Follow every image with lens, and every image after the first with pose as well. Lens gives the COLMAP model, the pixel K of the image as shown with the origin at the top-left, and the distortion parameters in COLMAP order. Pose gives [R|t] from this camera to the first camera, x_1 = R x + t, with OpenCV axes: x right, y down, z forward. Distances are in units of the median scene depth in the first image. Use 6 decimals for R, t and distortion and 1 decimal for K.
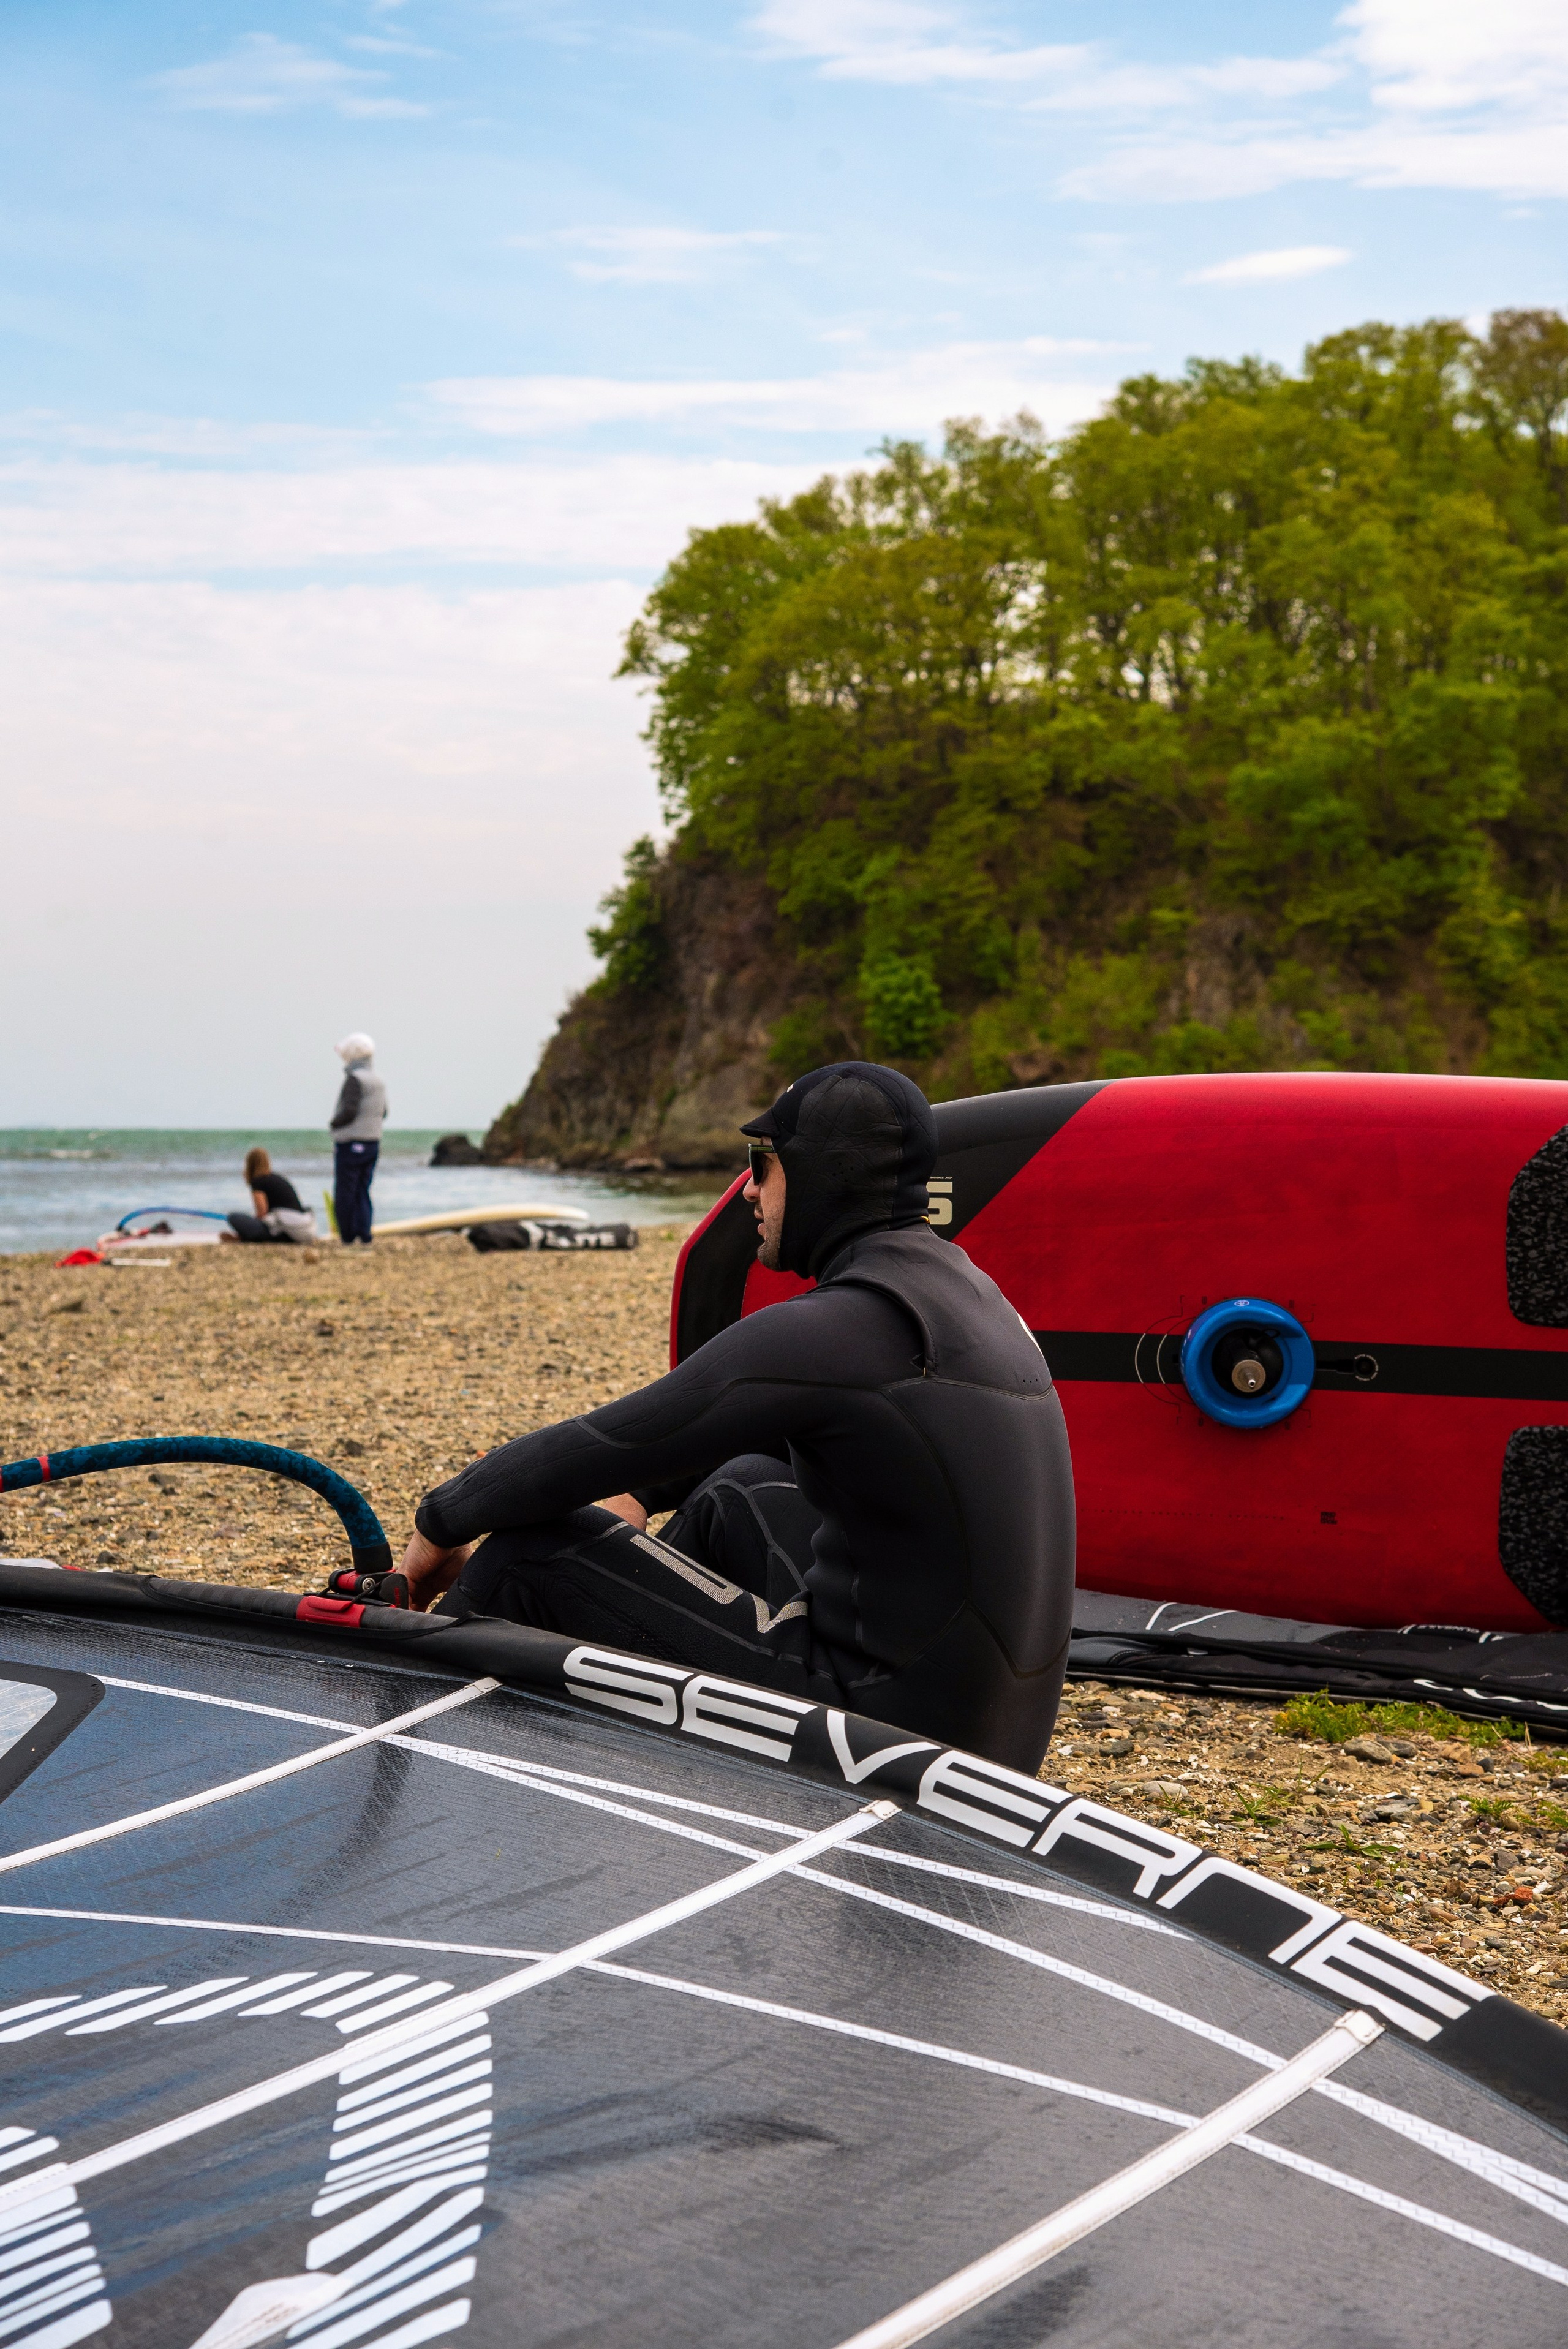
lens RADIAL K [[4864.5, 0, 784.0], [0, 4864.5, 1174.5], [0, 0, 1]] dist [0.418704, -0.052221]
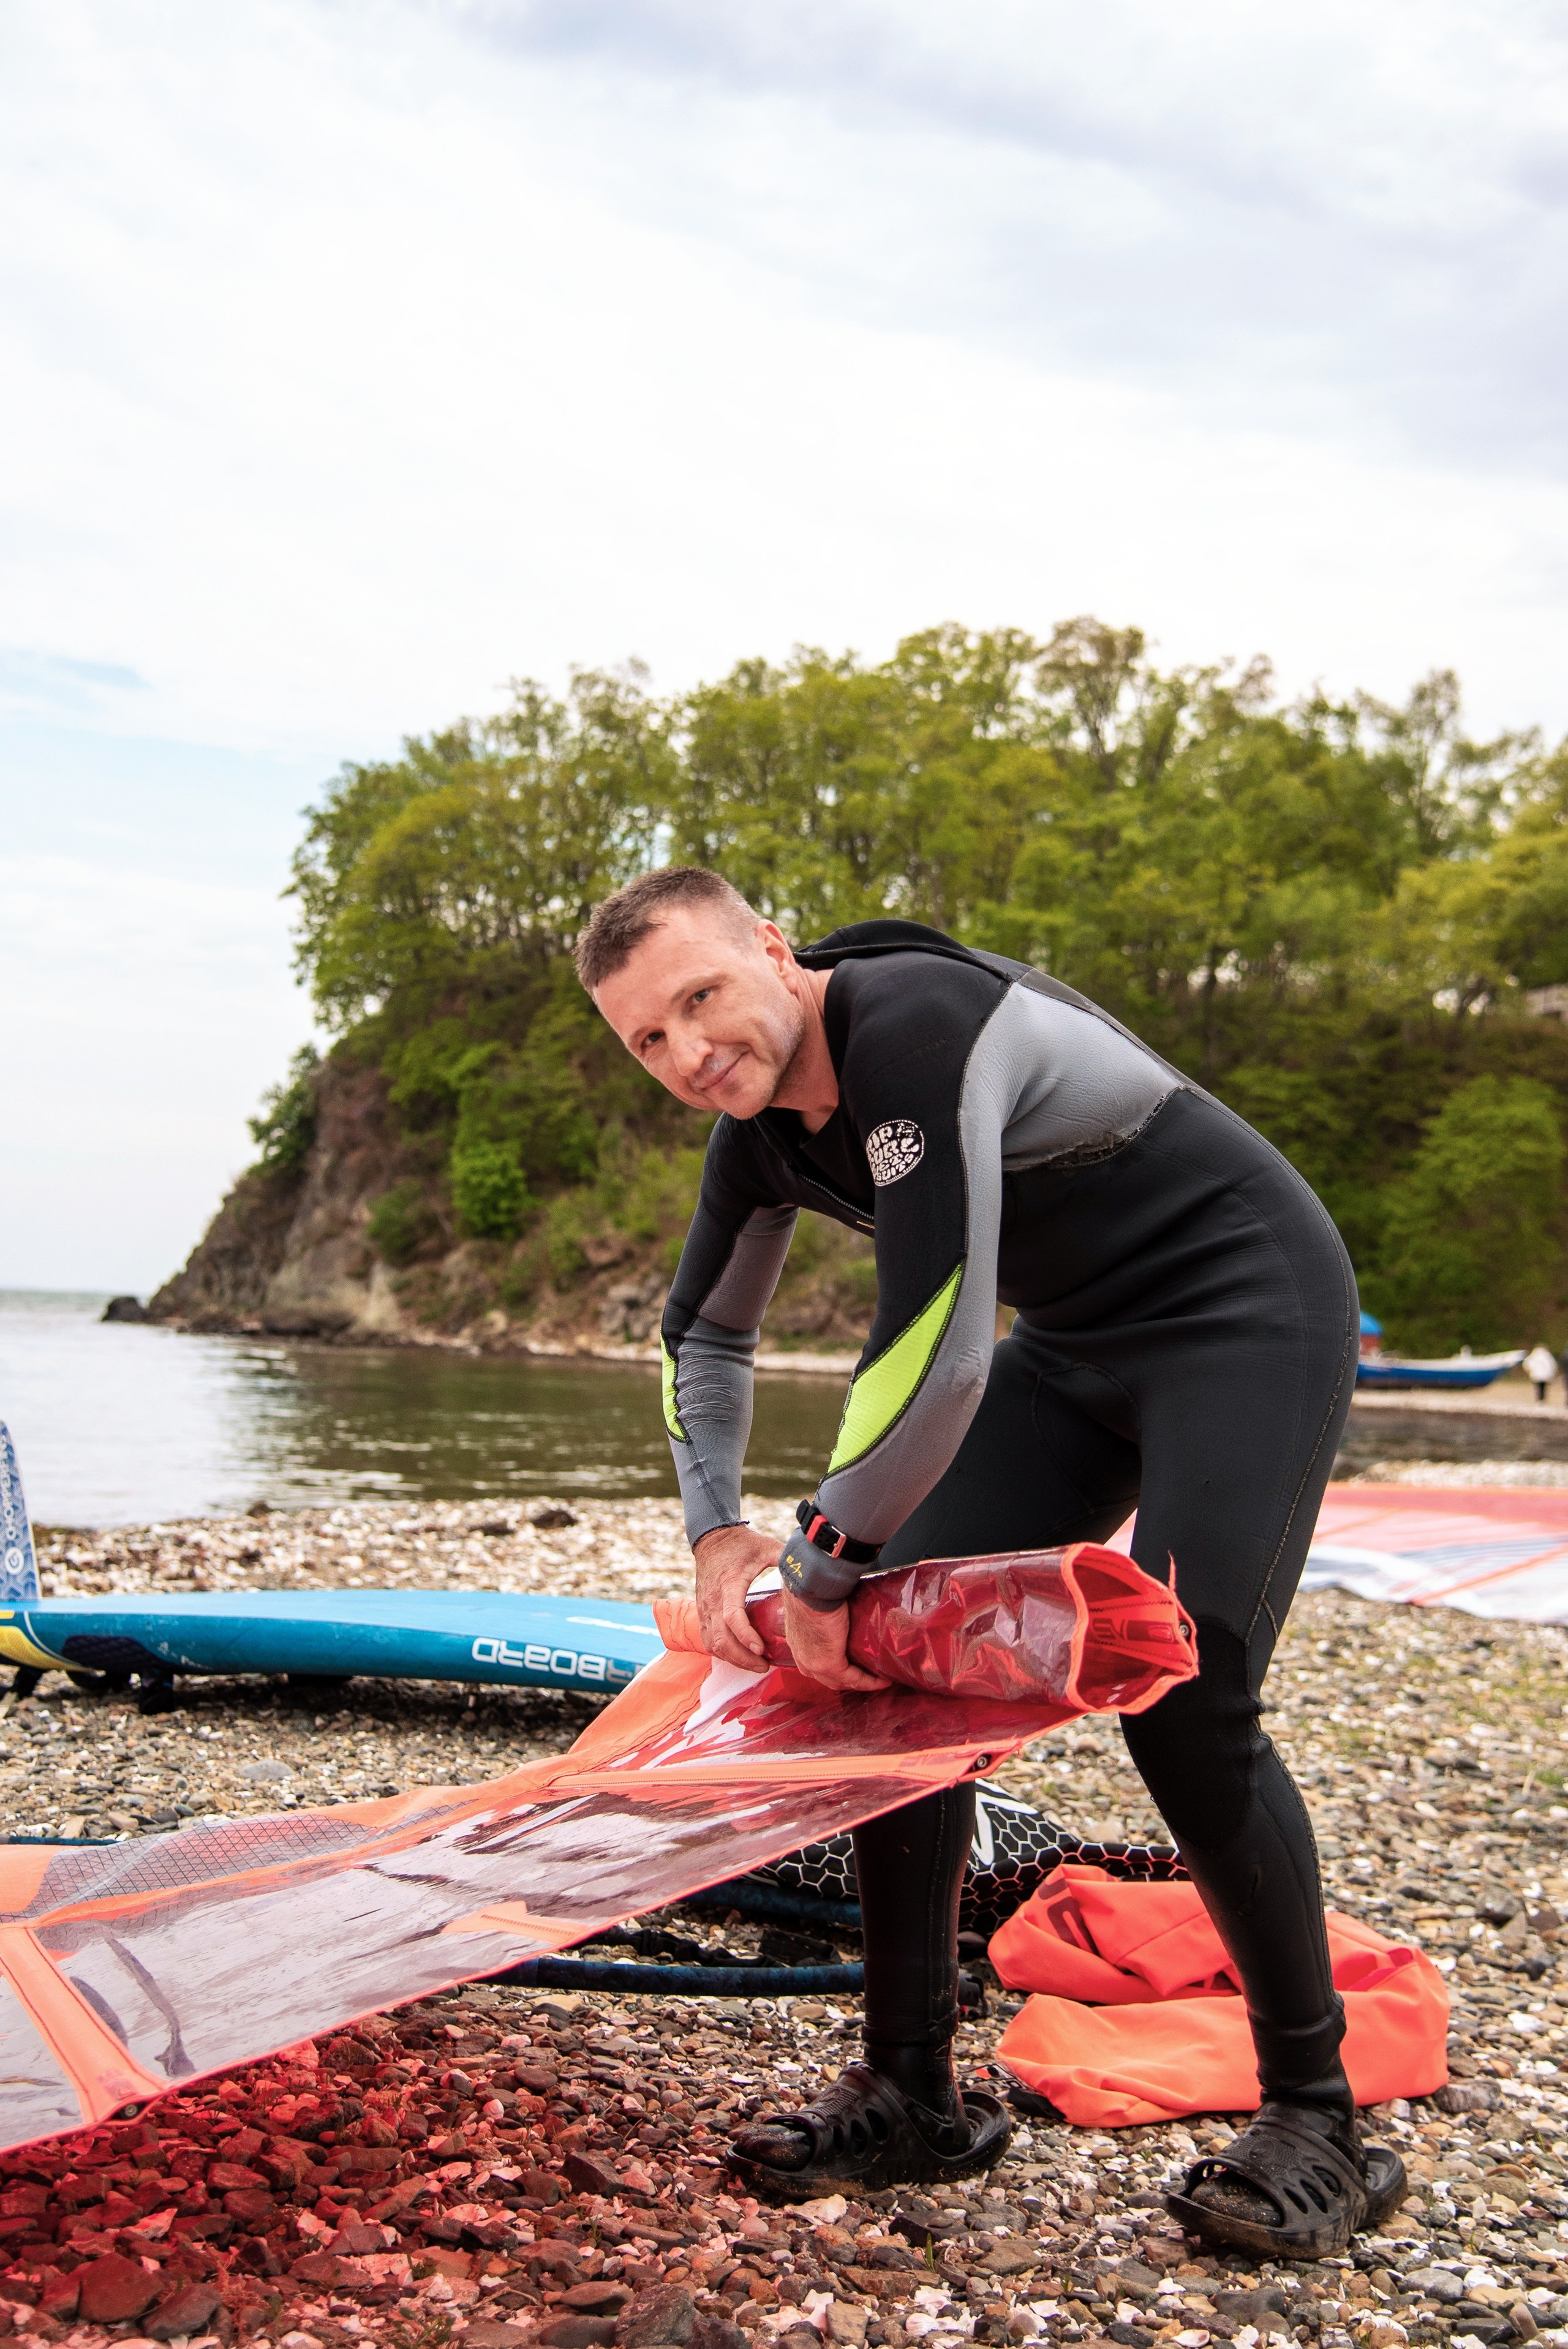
lens RADIAL K [[2978.1, 0, 784.0], [0, 2978.1, 1174.5], [0, 0, 1]] dist [0.098011, -0.001338]
pose [[0.996496, 0.052417, 0.065173, 0.043280], [-0.048502, 0.997003, -0.060269, -0.001792], [-0.068137, 0.056897, 0.996052, 0.333268]]
